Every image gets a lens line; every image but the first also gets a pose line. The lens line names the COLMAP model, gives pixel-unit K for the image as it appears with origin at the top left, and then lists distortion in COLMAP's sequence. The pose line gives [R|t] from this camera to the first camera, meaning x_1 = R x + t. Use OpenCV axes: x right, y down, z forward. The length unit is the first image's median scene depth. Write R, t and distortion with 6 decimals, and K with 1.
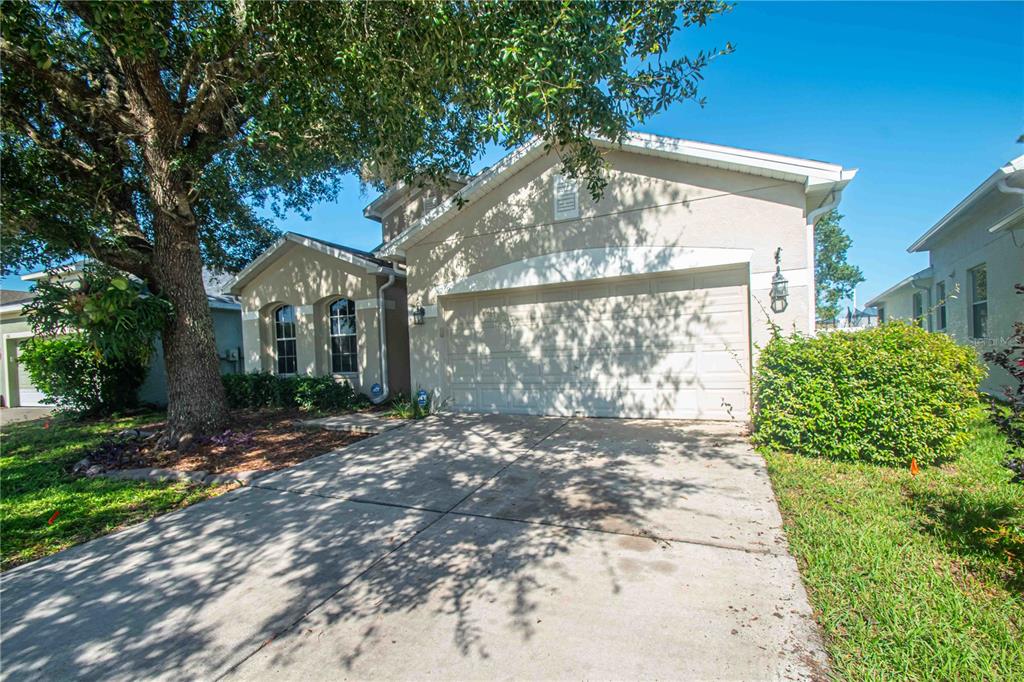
lens RADIAL K [[462.1, 0, 512.0], [0, 462.1, 341.0], [0, 0, 1]] dist [-0.013547, -0.000186]
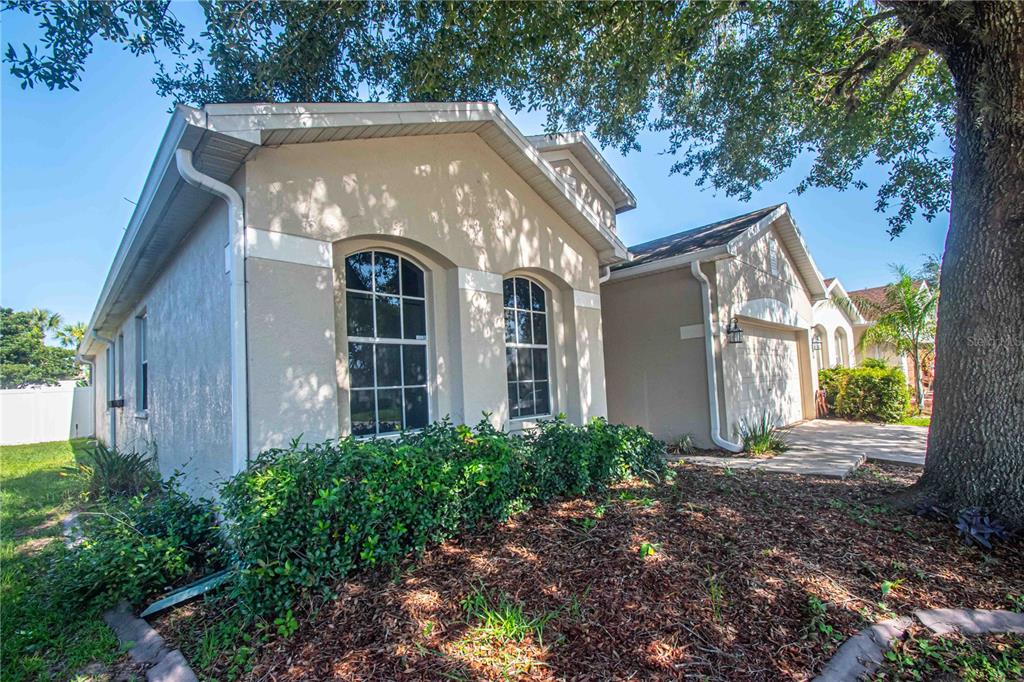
lens RADIAL K [[456.7, 0, 512.0], [0, 456.7, 341.0], [0, 0, 1]] dist [0.002721, -0.000260]
pose [[0.334405, 0.112647, 0.935673, -1.261528], [0.010127, 0.992344, -0.123089, 0.065048], [-0.942375, 0.050637, 0.330704, 1.229337]]
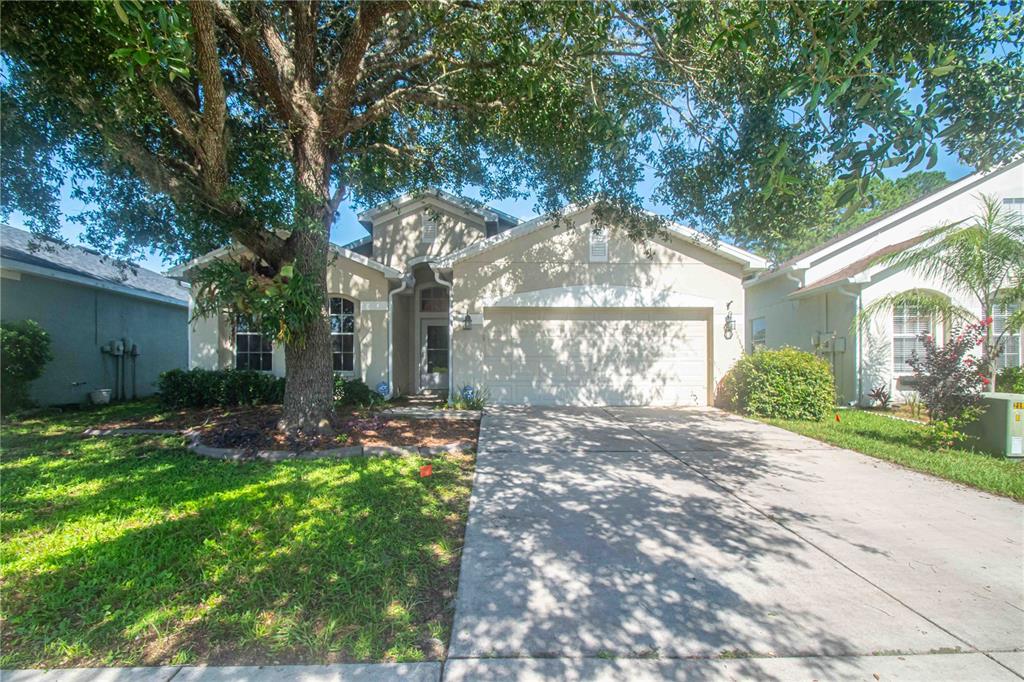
lens RADIAL K [[456.7, 0, 512.0], [0, 456.7, 341.0], [0, 0, 1]] dist [0.002721, -0.000260]
pose [[0.891432, 0.057893, 0.449442, -0.684029], [-0.044372, 0.998191, -0.040570, 0.040384], [-0.450977, 0.016223, 0.892388, -0.095146]]
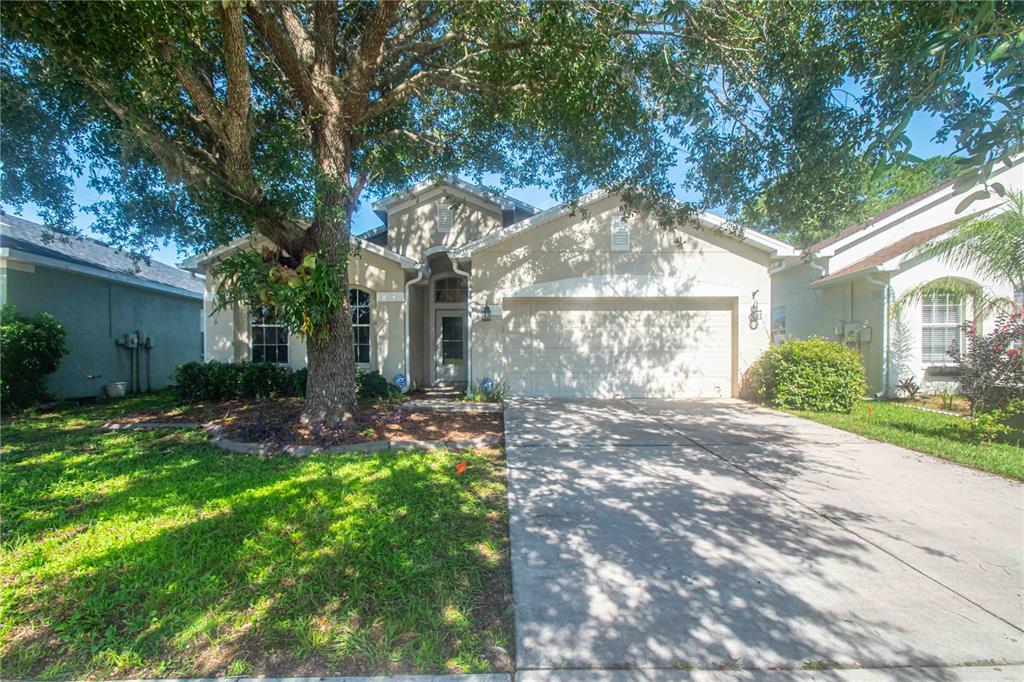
lens RADIAL K [[458.9, 0, 512.0], [0, 458.9, 341.0], [0, 0, 1]] dist [0.009270, 0.000168]
pose [[0.897690, 0.046258, 0.438193, -0.710244], [-0.041674, 0.998929, -0.020079, 0.039560], [-0.438652, -0.000236, 0.898657, -0.063549]]
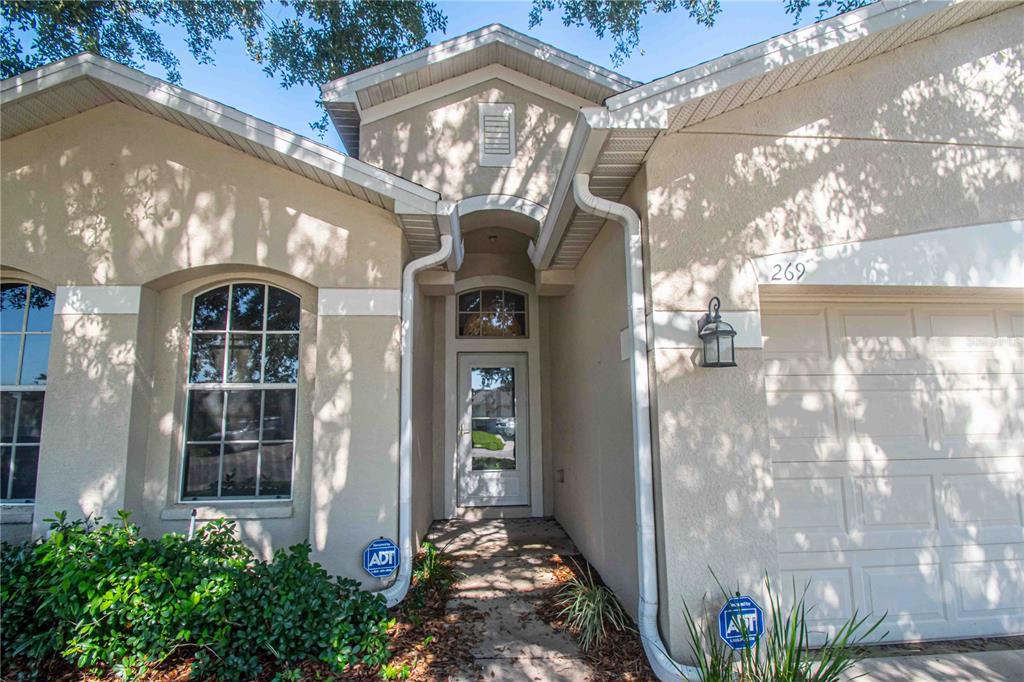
lens RADIAL K [[451.9, 0, 512.3], [0, 451.9, 349.6], [0, 0, 1]] dist [0.002552, -0.011823]
pose [[0.876230, 0.098656, 0.471686, -0.511842], [-0.035953, 0.989475, -0.140167, -0.002163], [-0.480550, 0.105860, 0.870555, 0.889416]]
